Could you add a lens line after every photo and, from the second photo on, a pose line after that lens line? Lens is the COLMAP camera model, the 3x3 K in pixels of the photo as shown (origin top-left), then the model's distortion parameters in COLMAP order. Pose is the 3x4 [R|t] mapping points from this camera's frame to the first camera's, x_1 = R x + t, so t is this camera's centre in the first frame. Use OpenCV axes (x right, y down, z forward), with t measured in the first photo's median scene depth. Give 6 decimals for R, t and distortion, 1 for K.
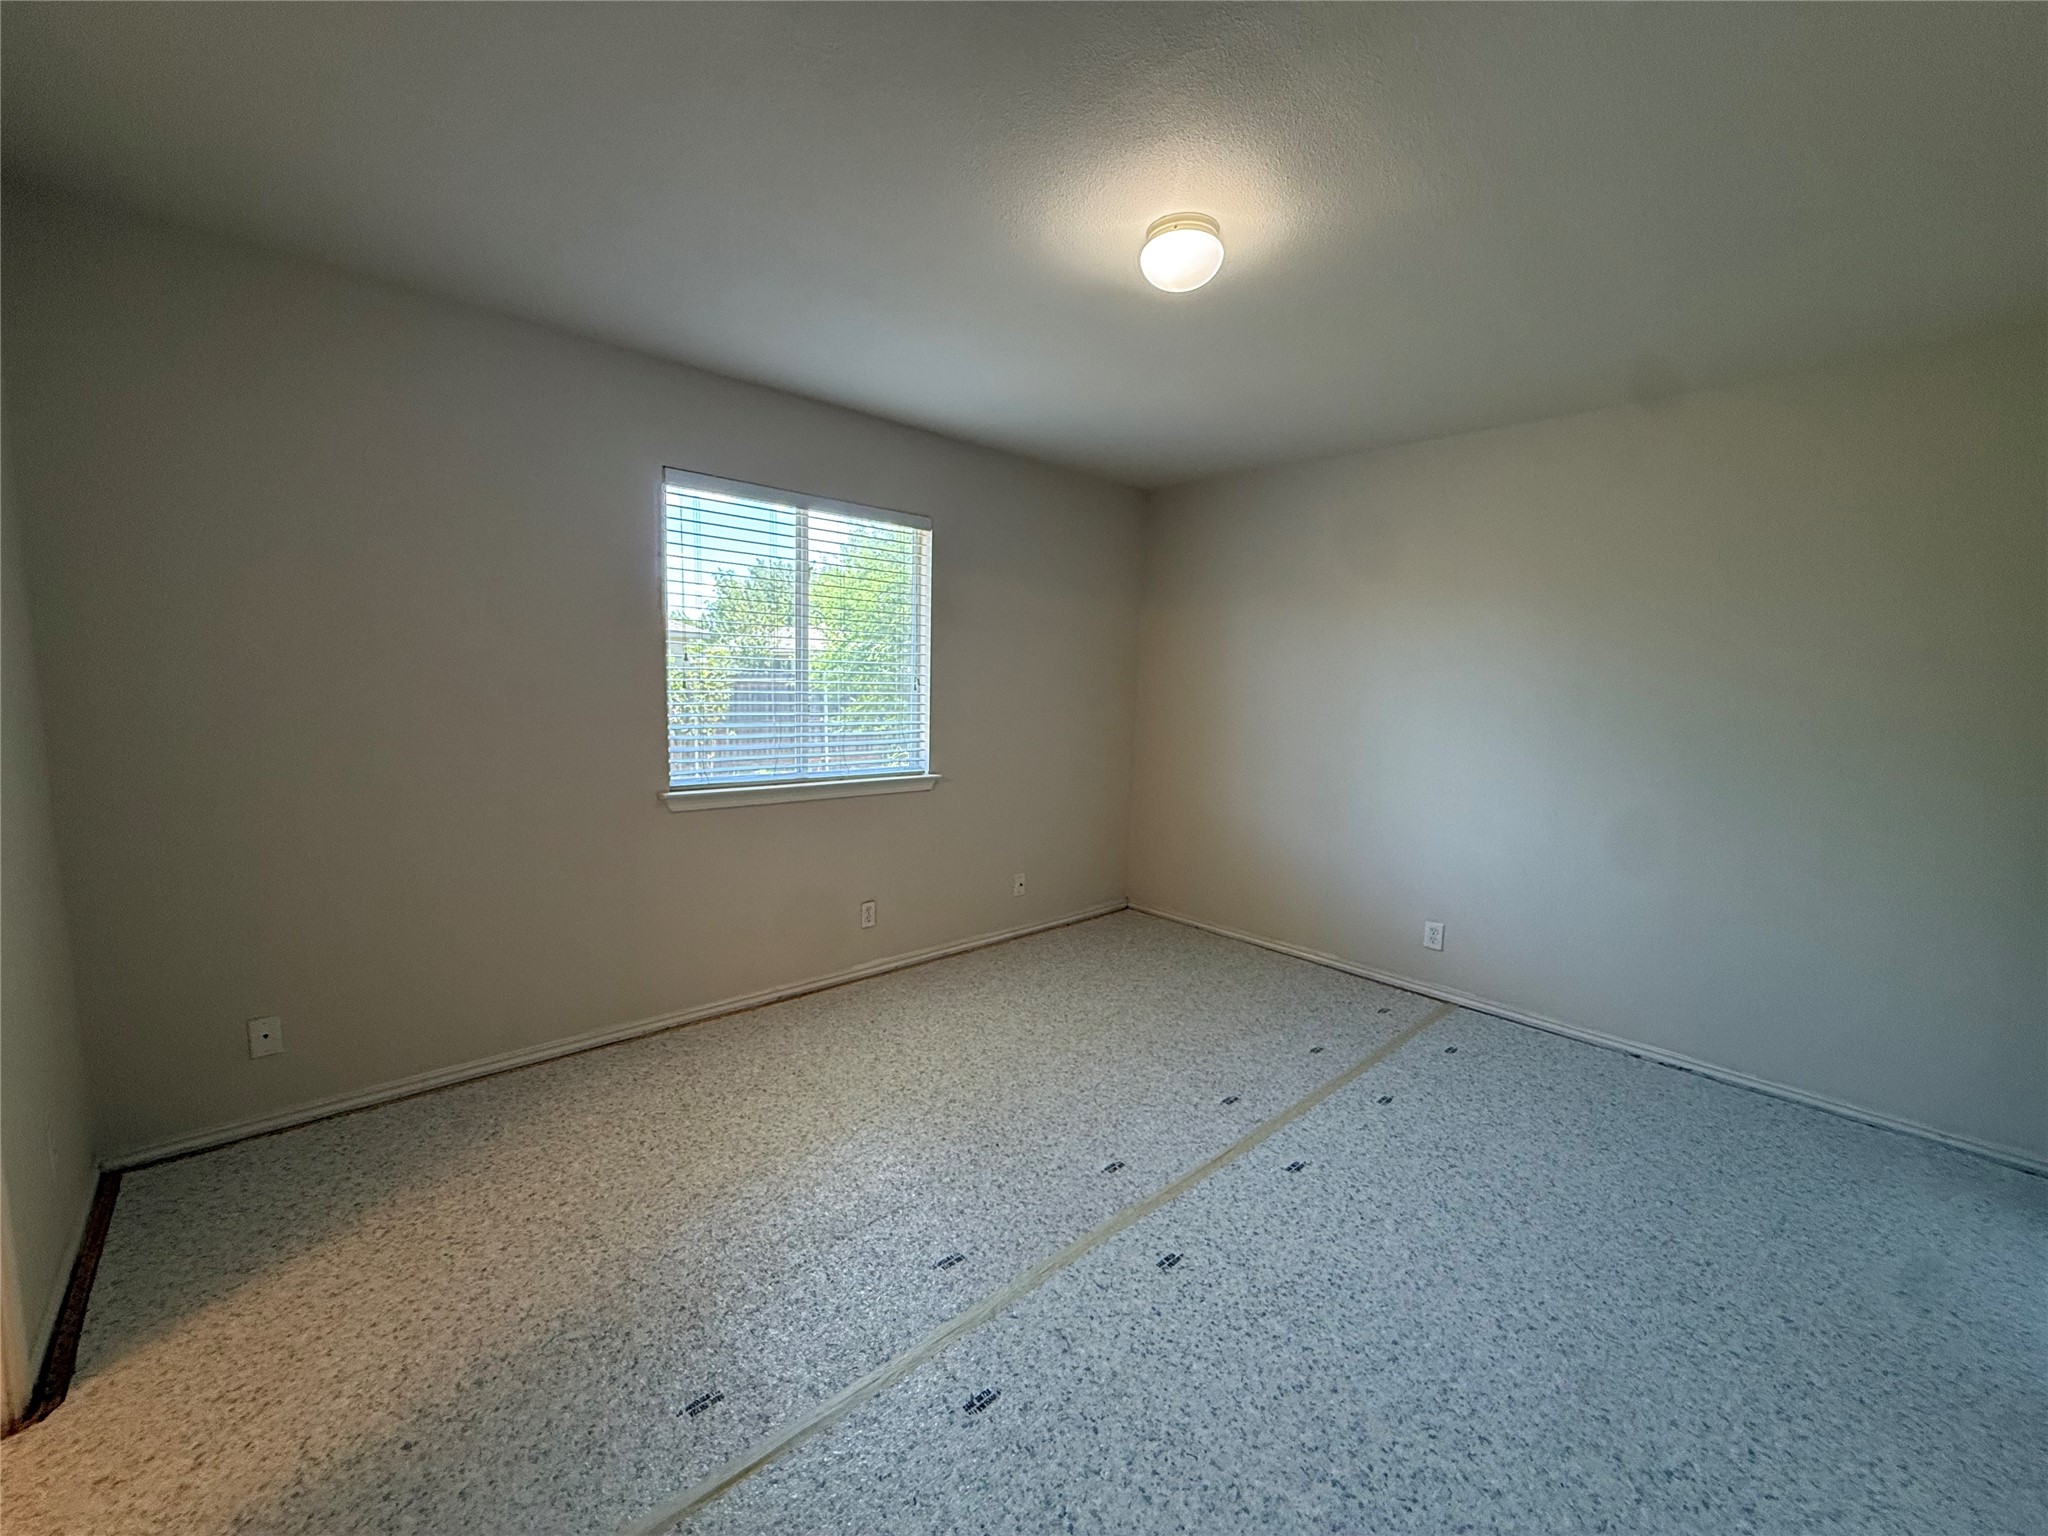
lens RADIAL K [[815.3, 0, 1021.9], [0, 815.3, 776.9], [0, 0, 1]] dist [-0.000209, -0.000145]
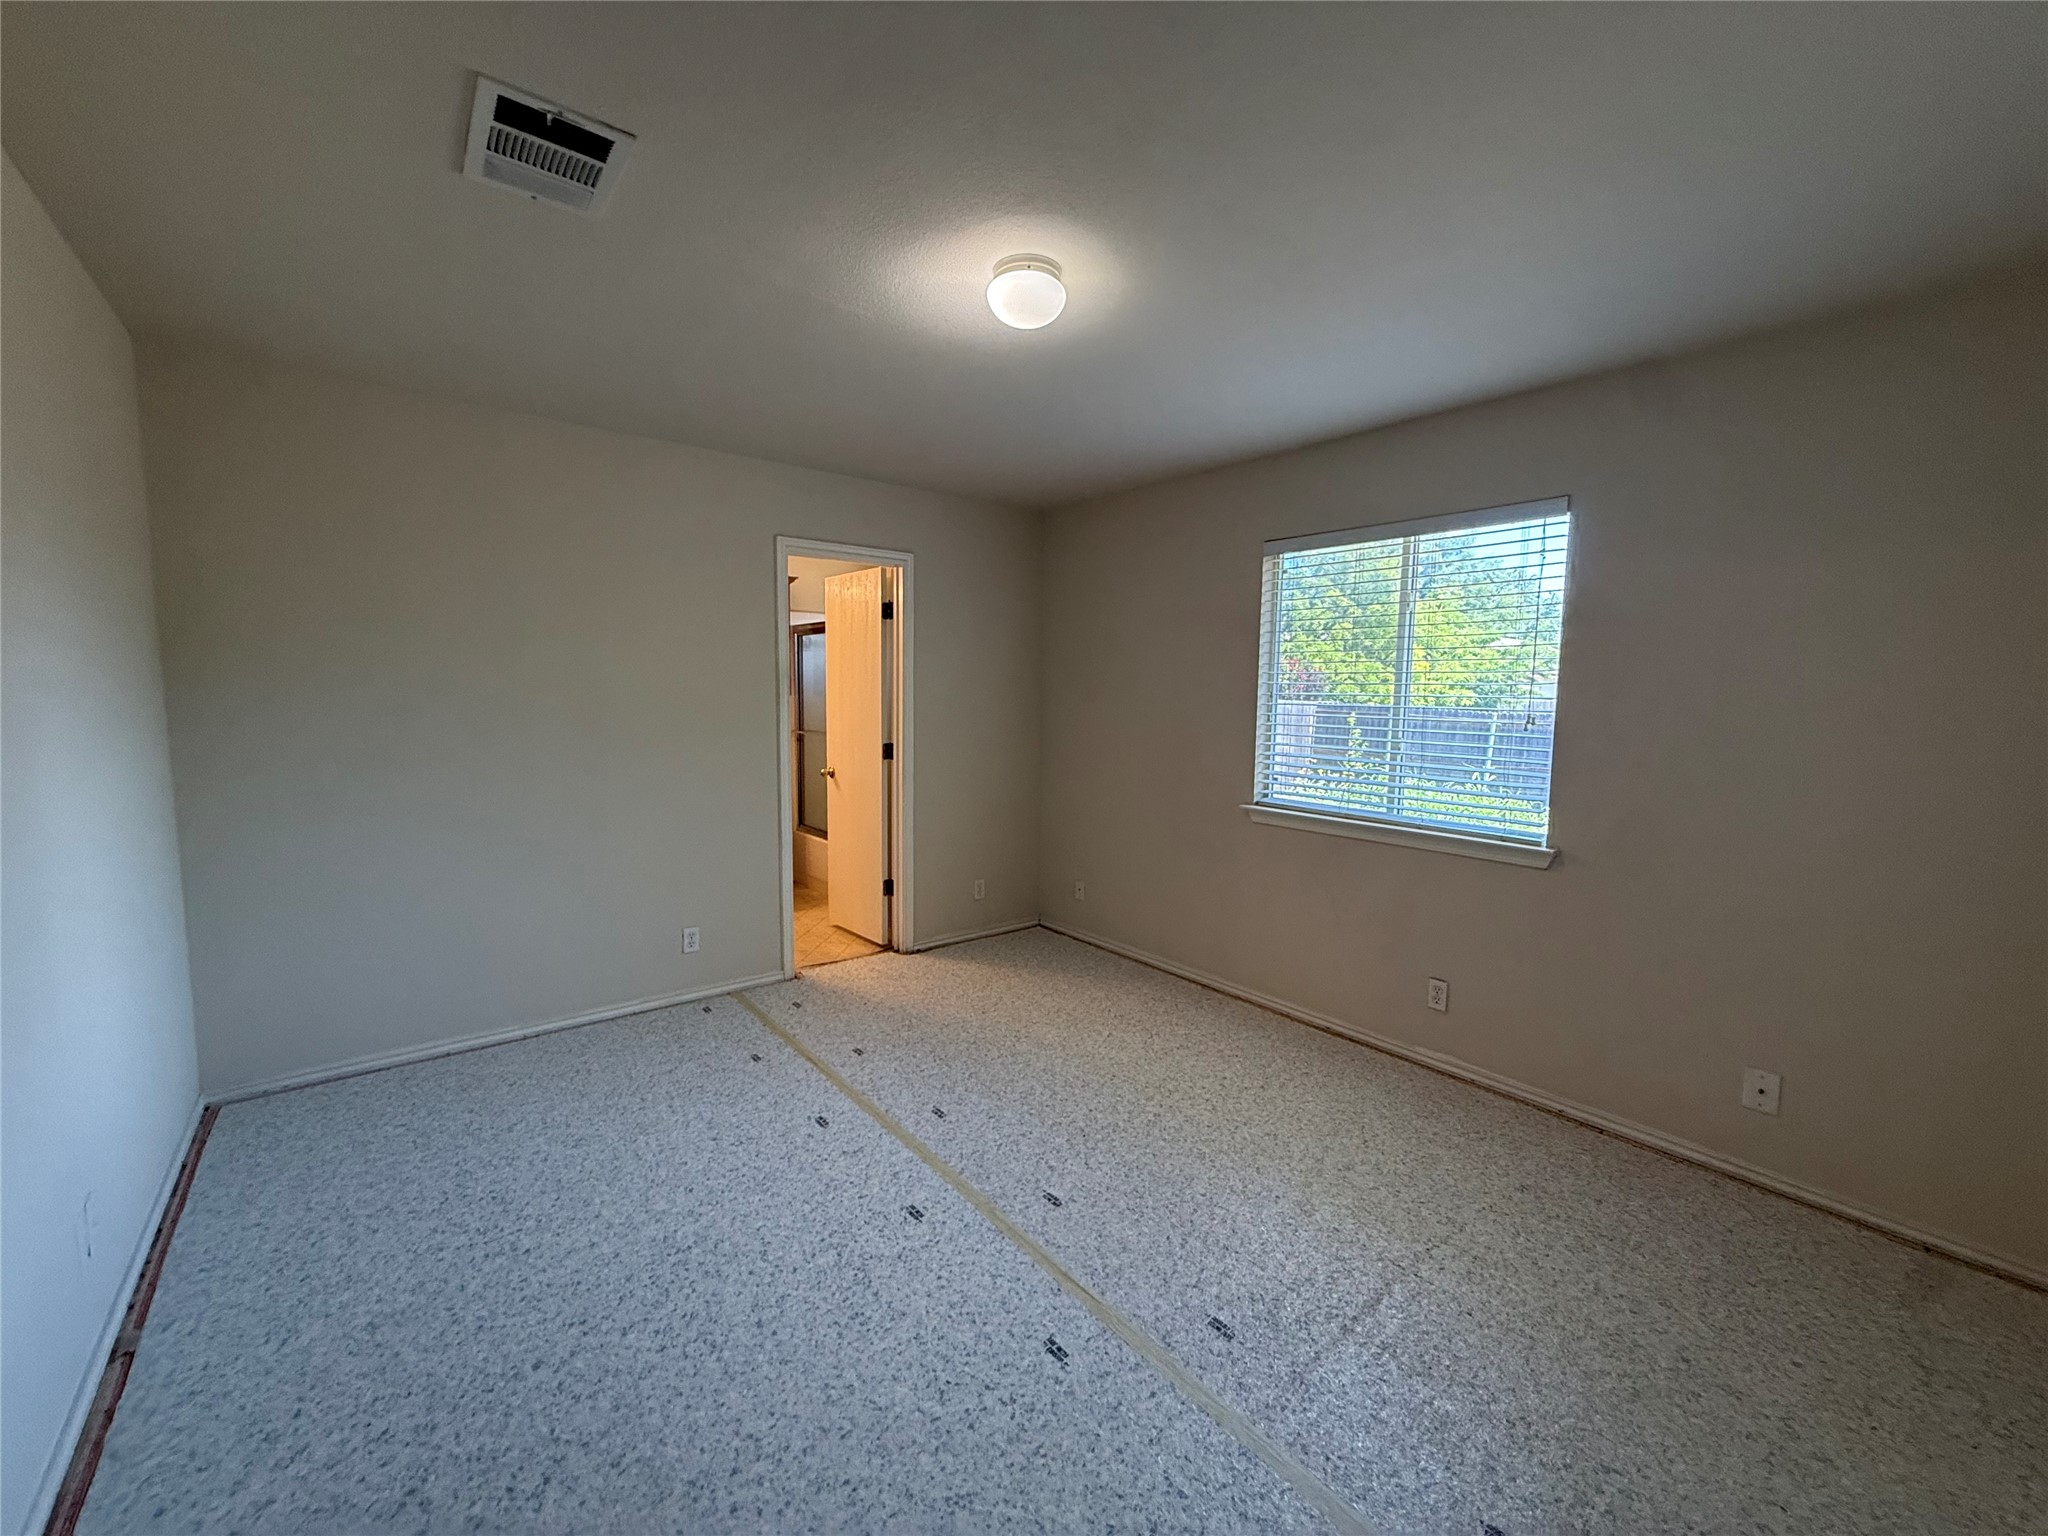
lens RADIAL K [[815.3, 0, 1020.3], [0, 815.3, 767.6], [0, 0, 1]] dist [-0.000209, -0.000145]
pose [[-0.067017, 0.063122, -0.995753, 1.127245], [-0.140486, 0.987457, 0.072051, -0.106426], [0.987812, 0.144718, -0.057309, 1.001399]]
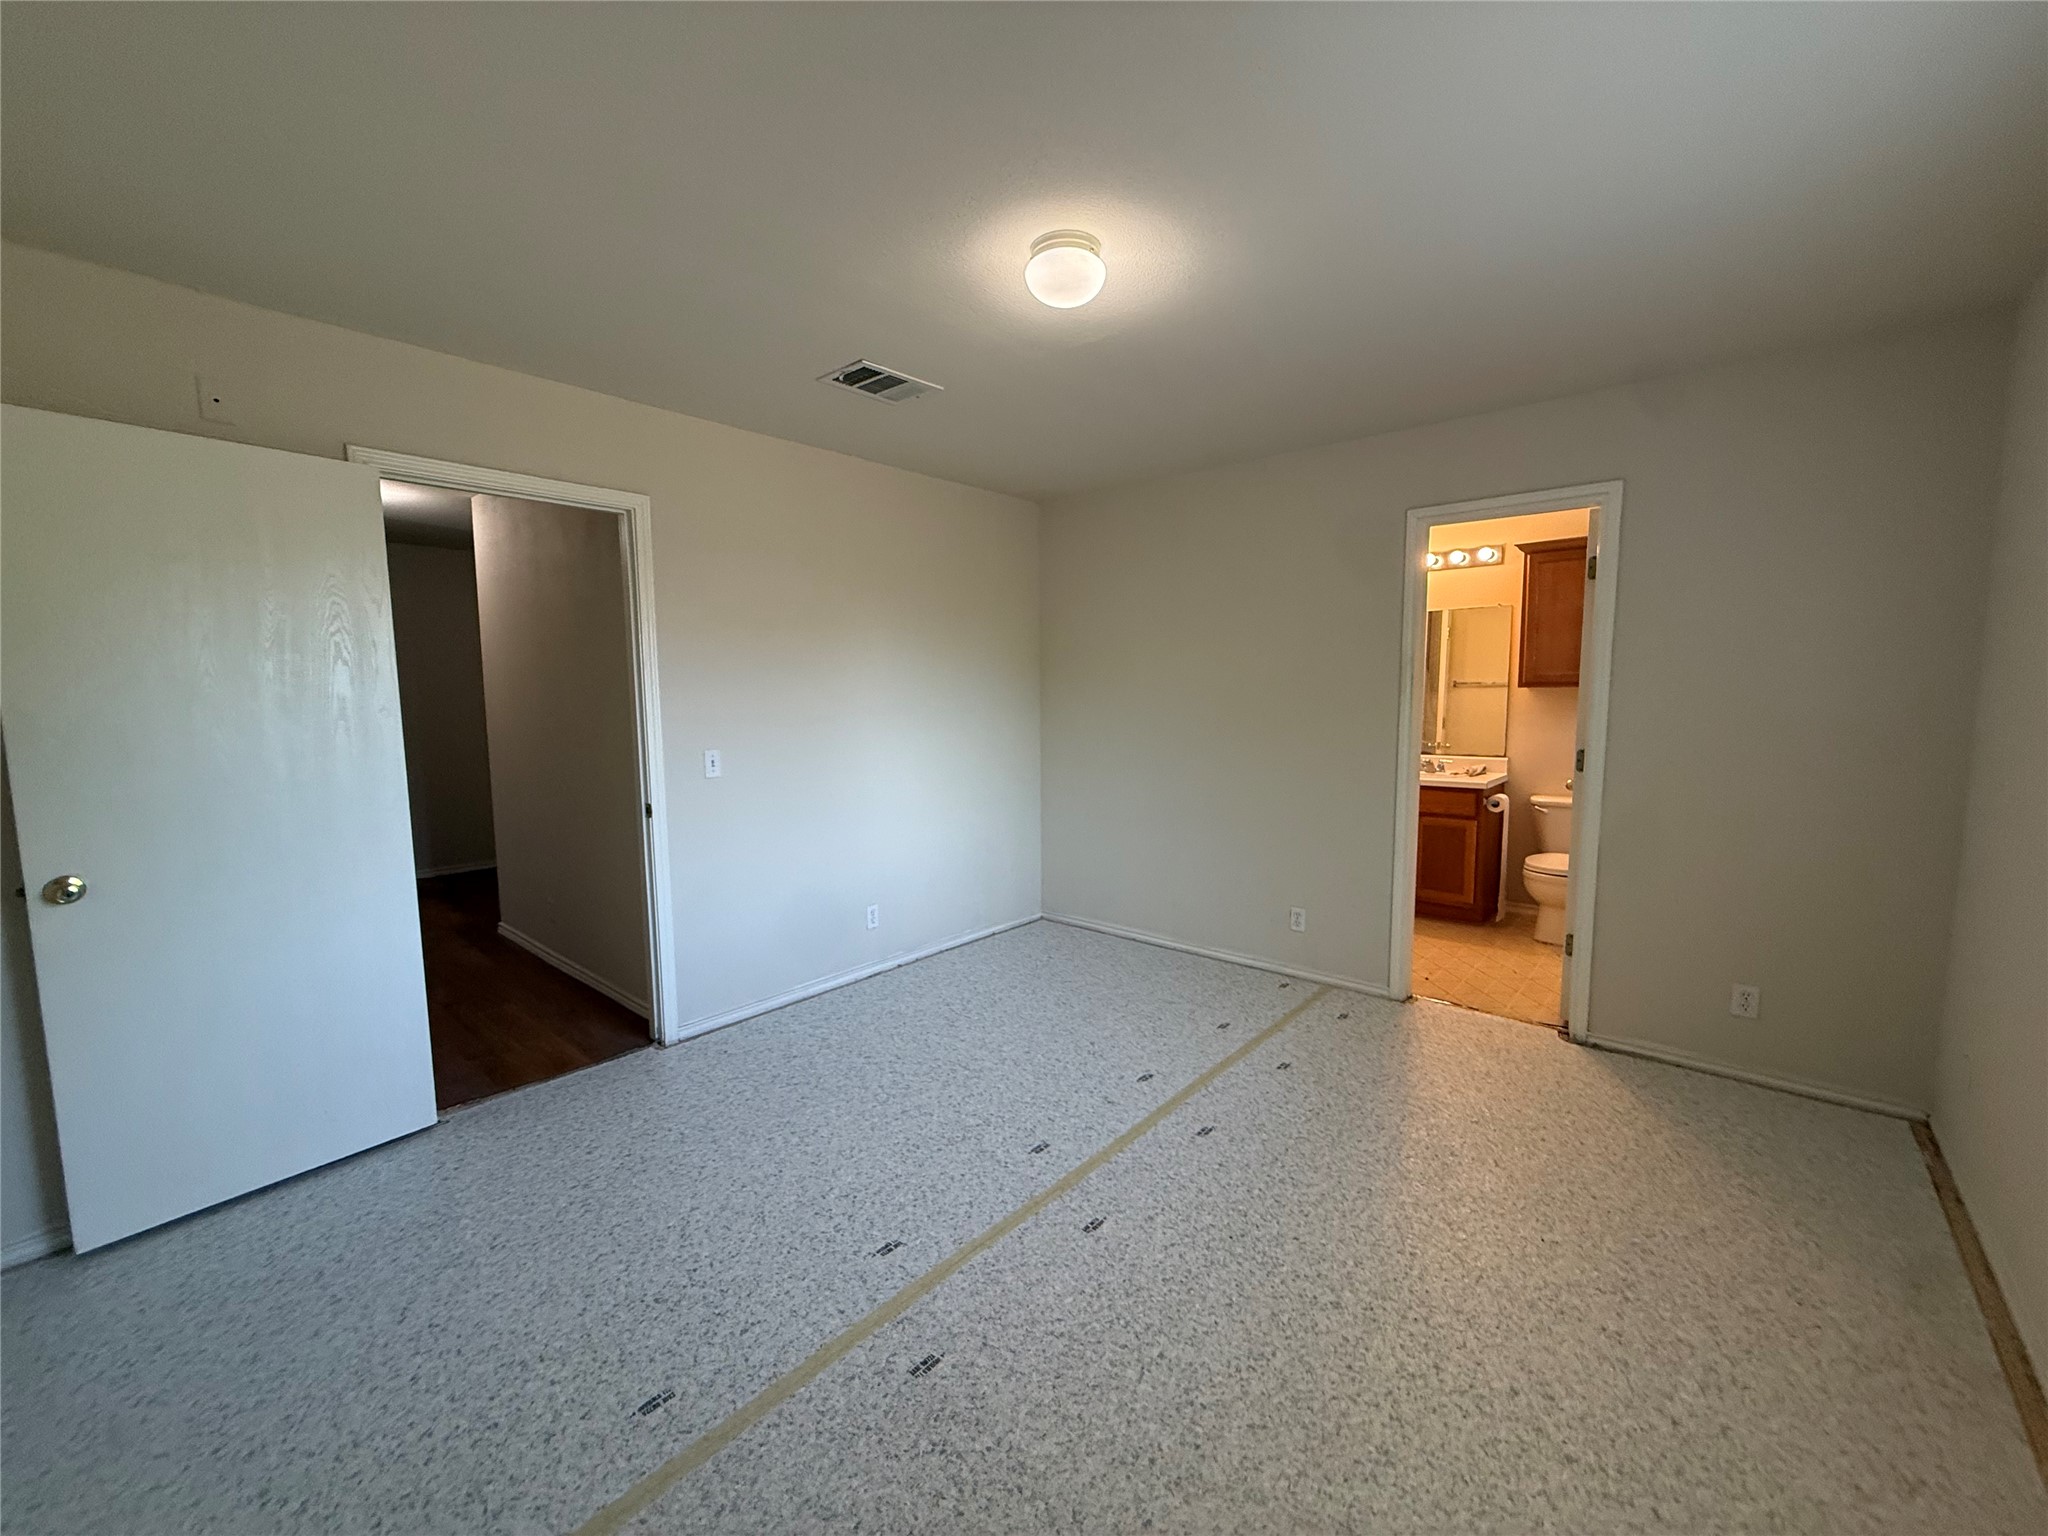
lens RADIAL K [[815.3, 0, 1024.1], [0, 815.3, 770.8], [0, 0, 1]] dist [-0.000209, -0.000145]
pose [[-0.993421, -0.007869, -0.114252, 0.317617], [-0.033292, 0.974395, 0.222365, -0.230827], [0.109577, 0.224706, -0.968246, 1.870596]]
